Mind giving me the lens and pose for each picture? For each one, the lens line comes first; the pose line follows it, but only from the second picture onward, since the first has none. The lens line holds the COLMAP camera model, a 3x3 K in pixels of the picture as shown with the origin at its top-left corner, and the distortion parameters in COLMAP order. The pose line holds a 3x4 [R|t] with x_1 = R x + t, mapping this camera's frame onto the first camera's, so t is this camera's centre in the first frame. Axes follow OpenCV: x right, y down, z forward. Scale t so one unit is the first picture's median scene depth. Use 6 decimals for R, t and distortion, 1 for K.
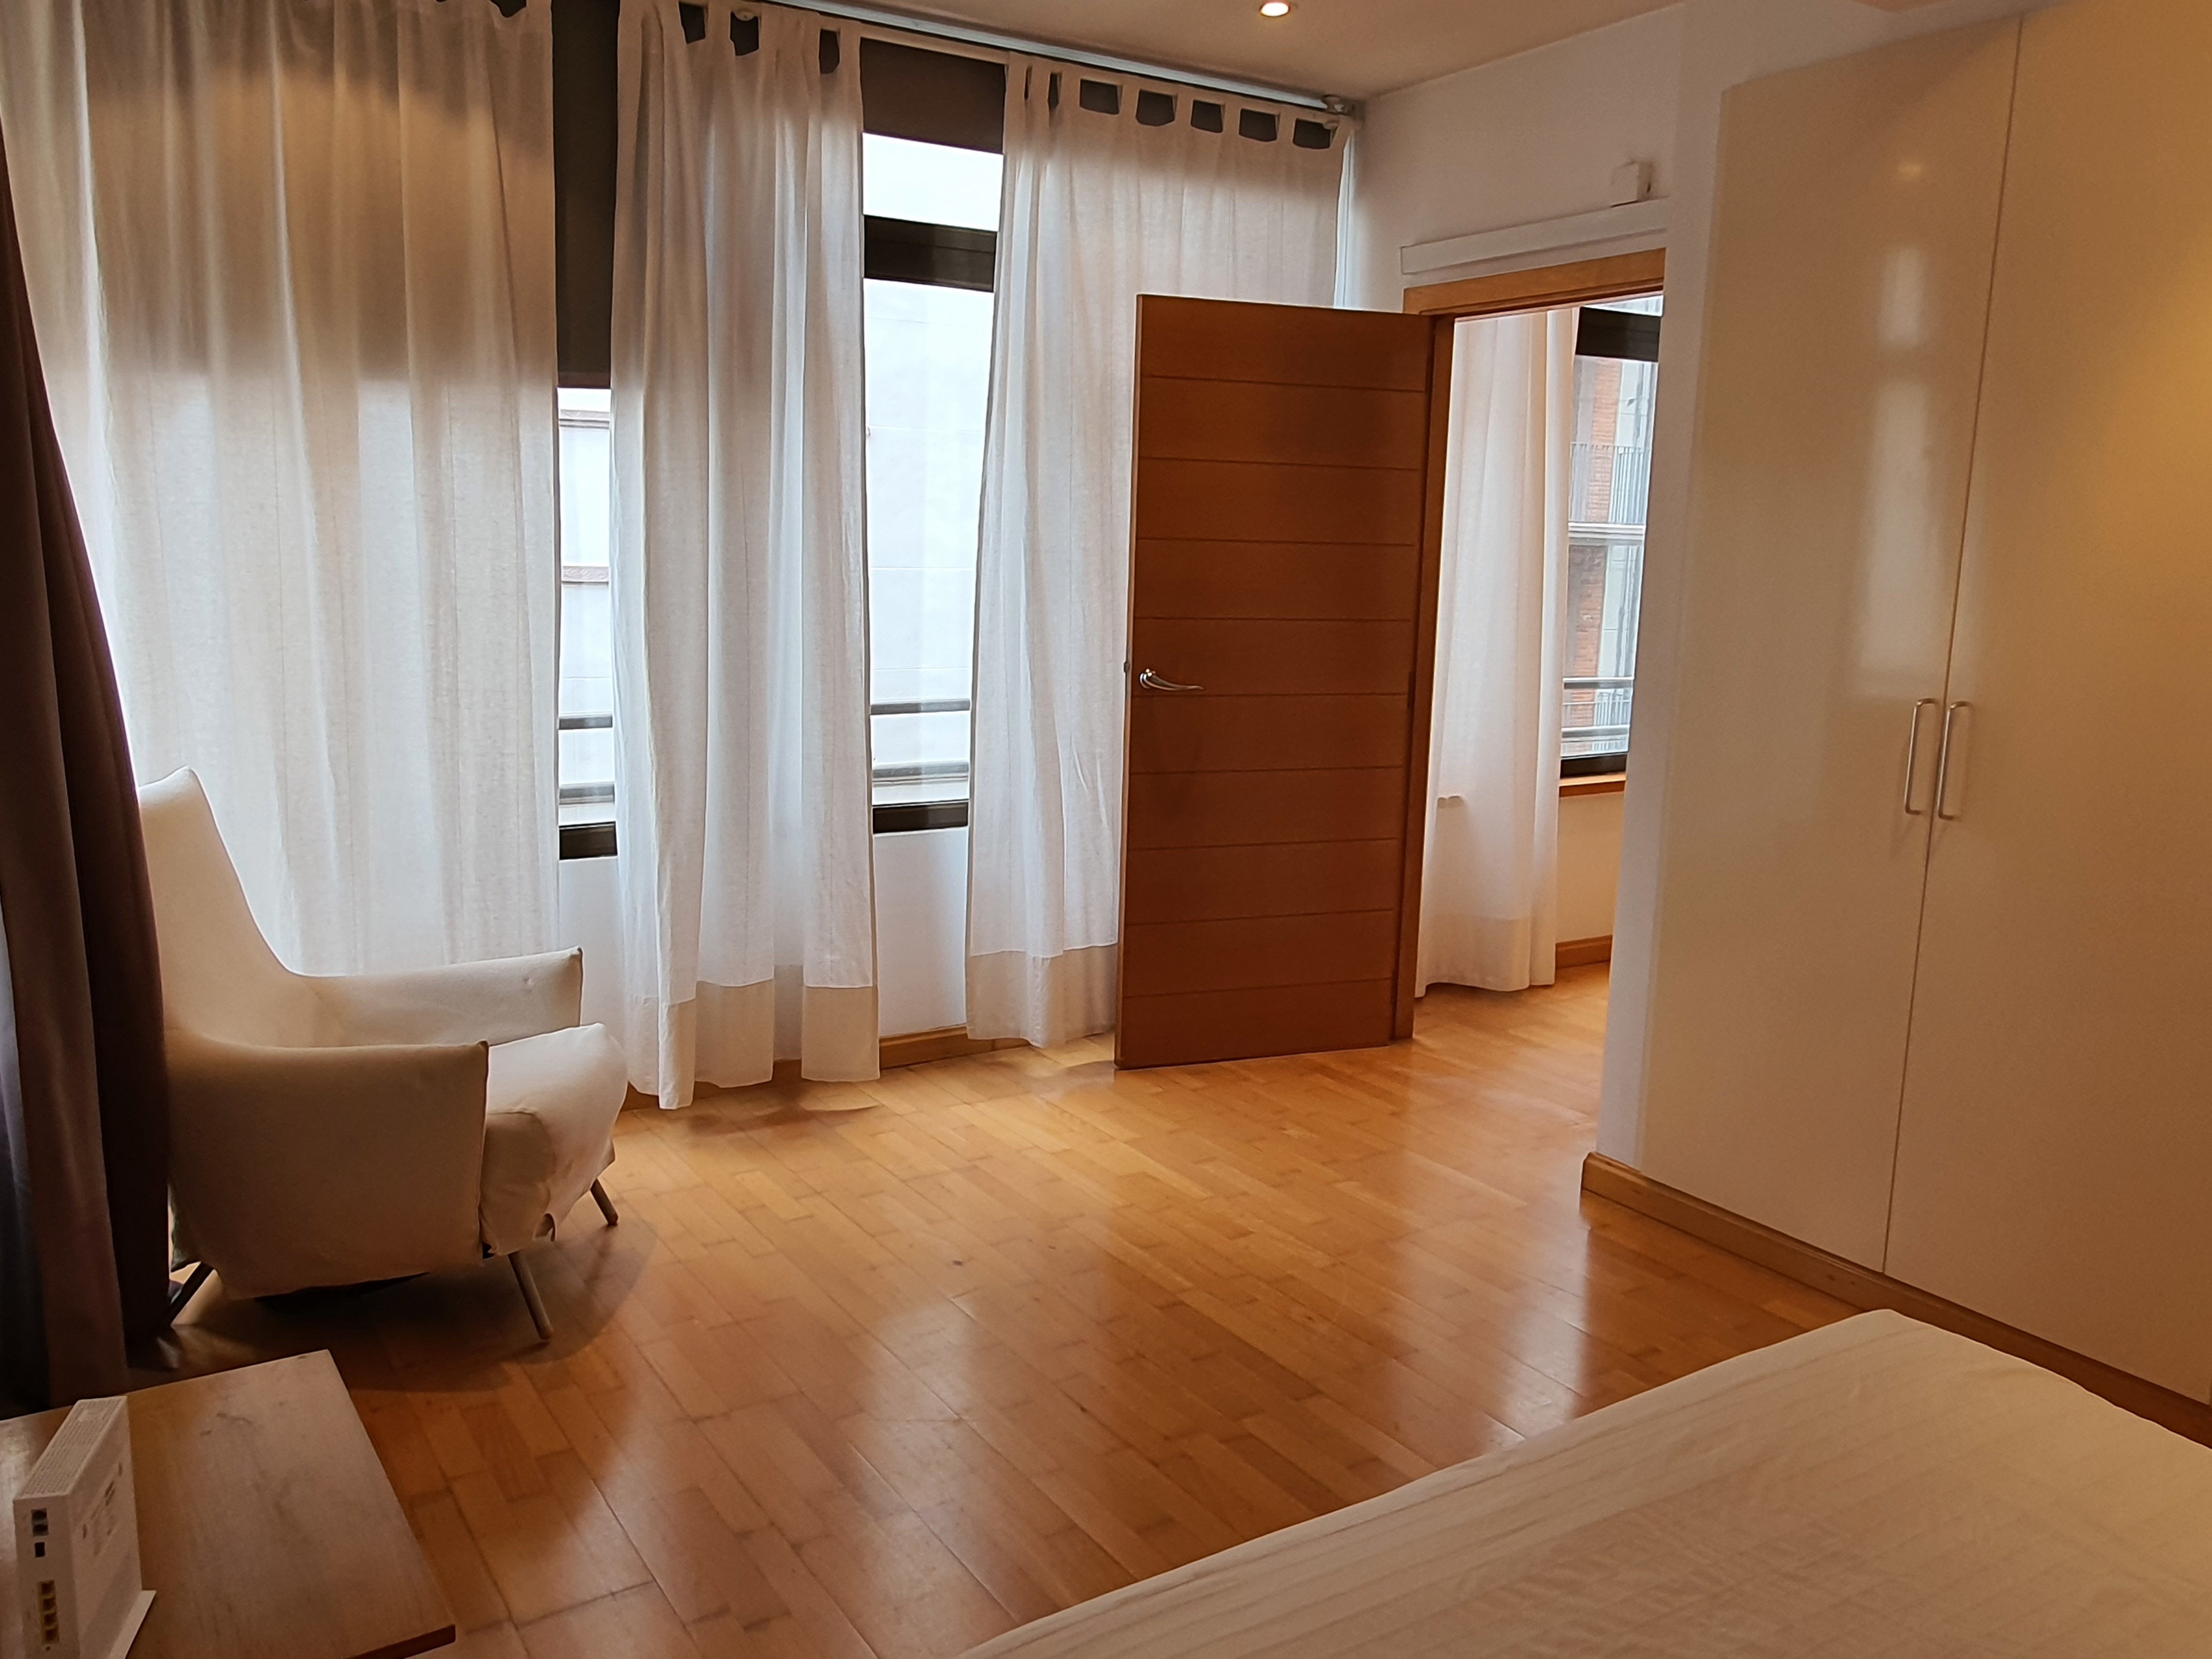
lens RADIAL K [[1677.4, 0, 1095.7], [0, 1677.4, 828.3], [0, 0, 1]] dist [0.004302, 0.005793]
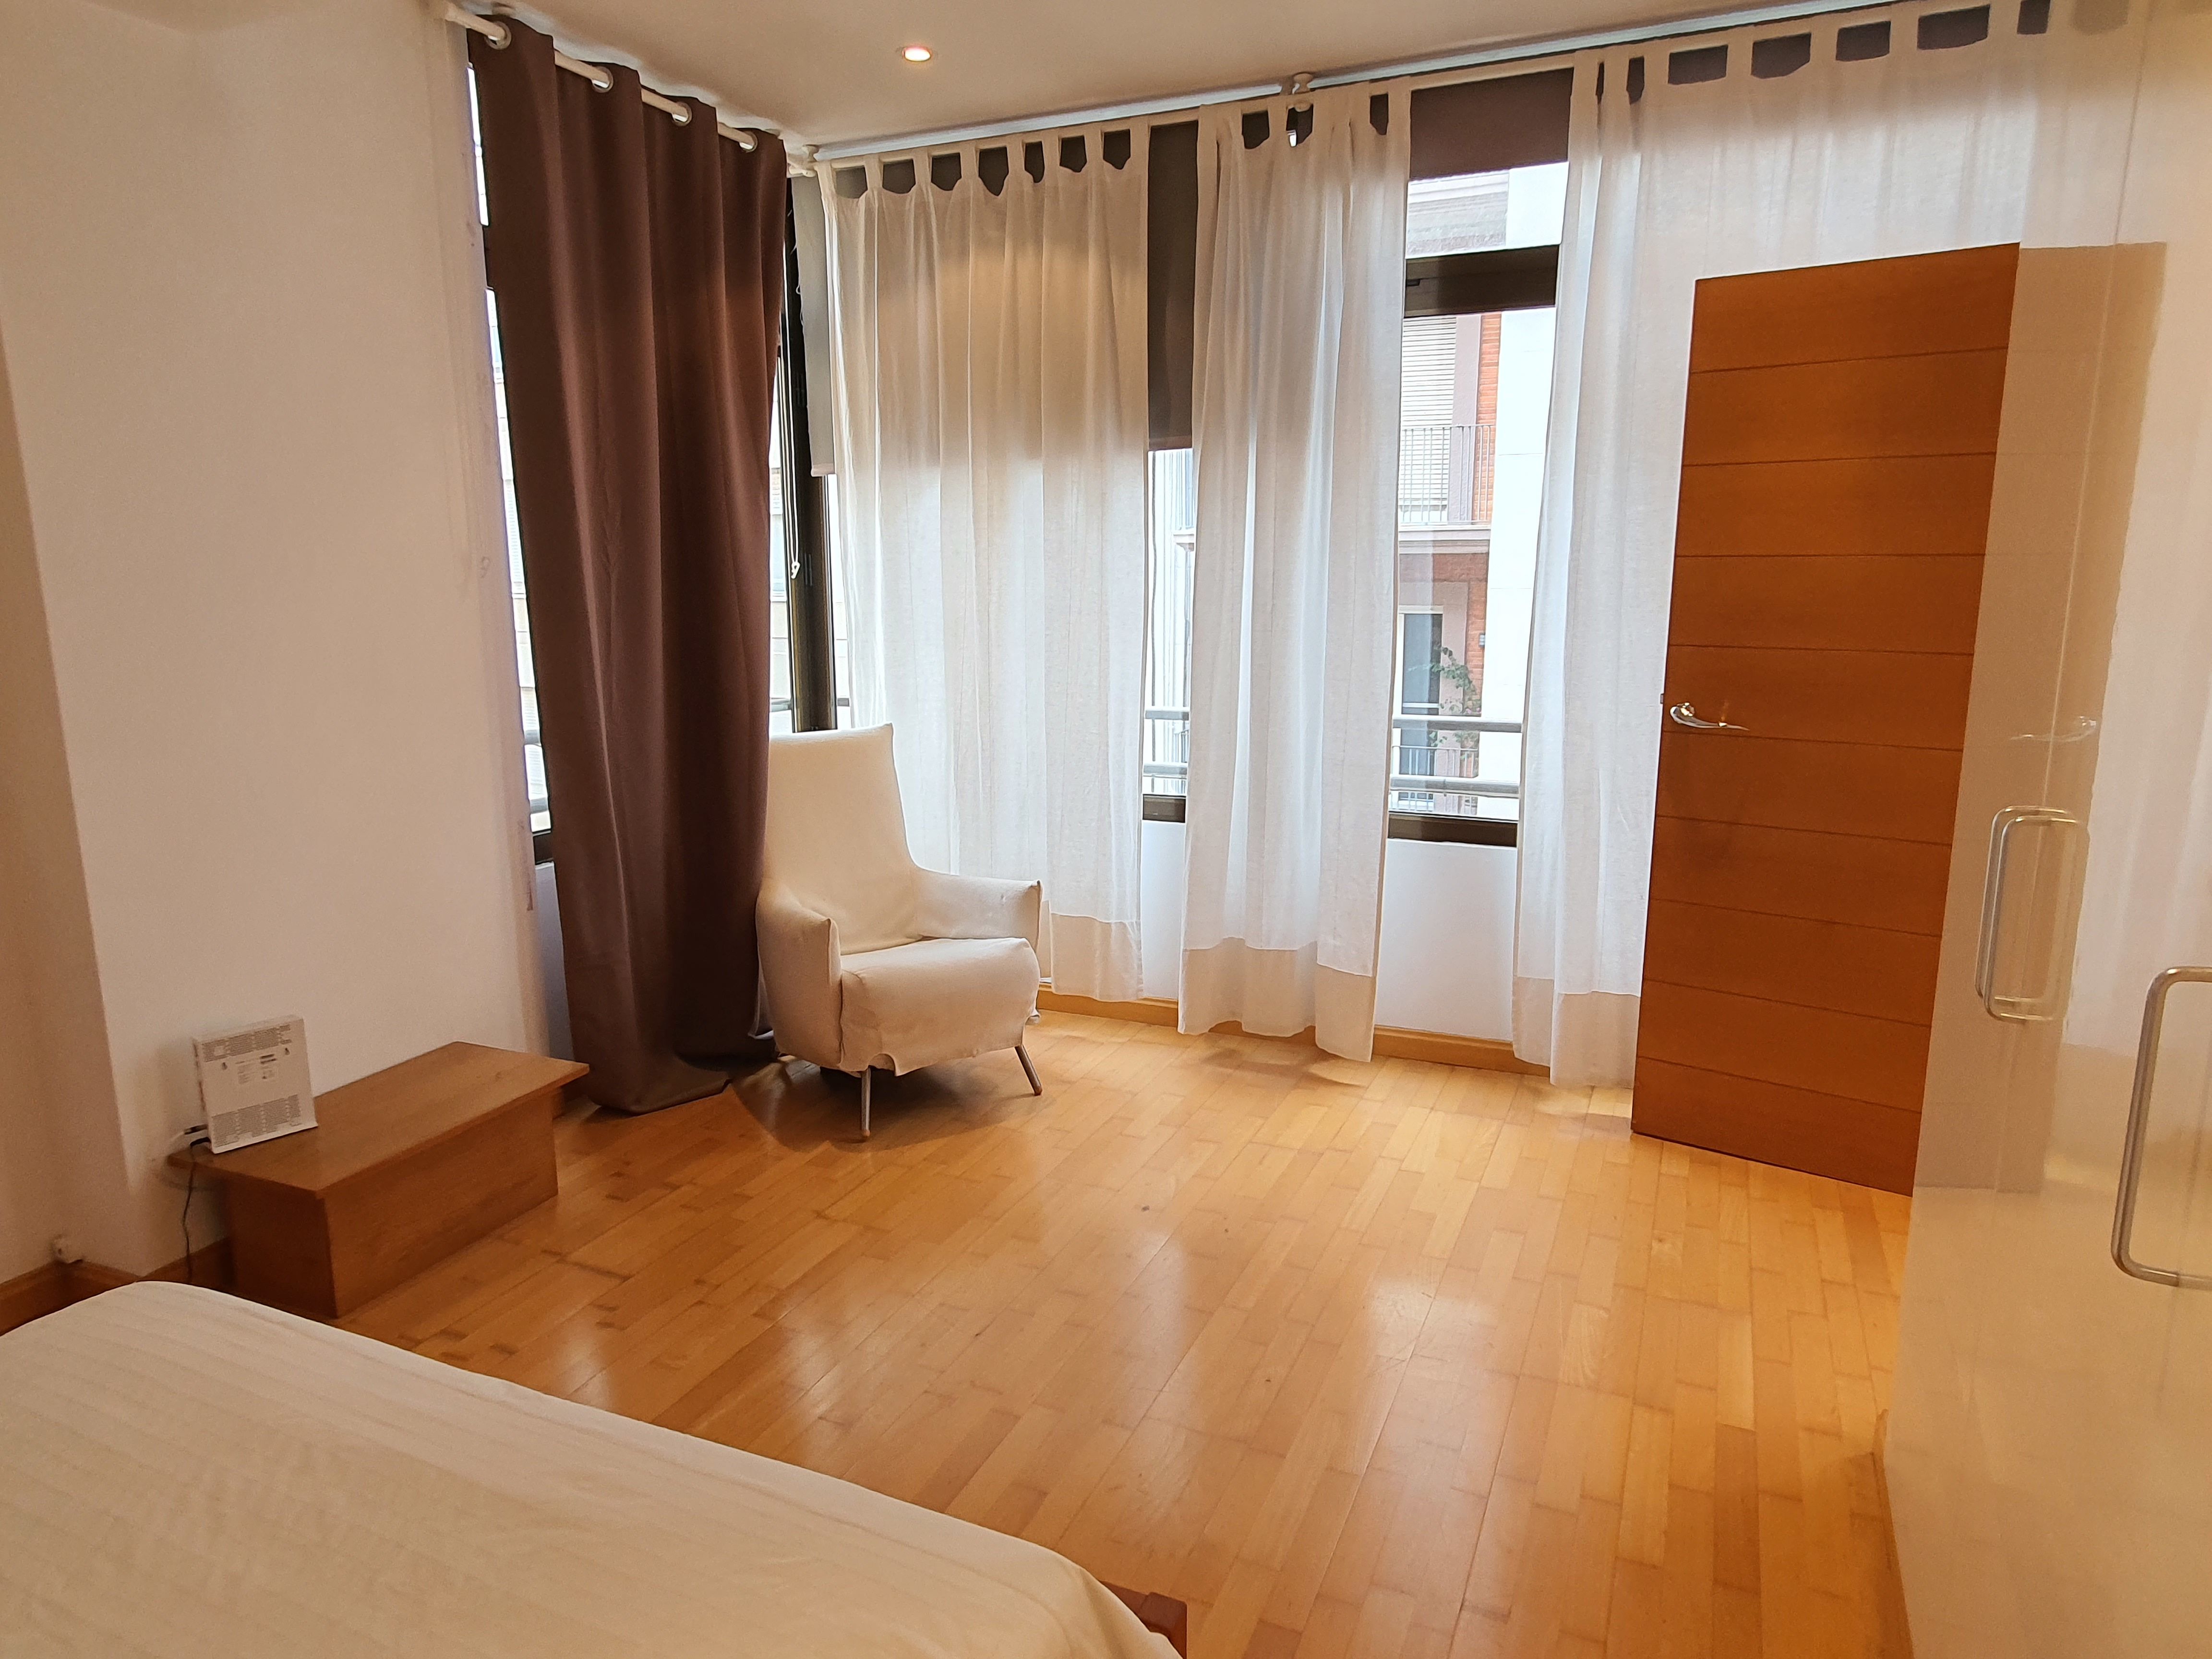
lens RADIAL K [[1428.9, 0, 1106.0], [0, 1428.9, 829.5], [0, 0, 1]] dist [0.008625, 0.001998]
pose [[0.550635, 0.131203, -0.824371, 0.528176], [-0.123151, 0.989532, 0.075231, -0.049208], [0.825612, 0.060097, 0.561029, 0.337281]]
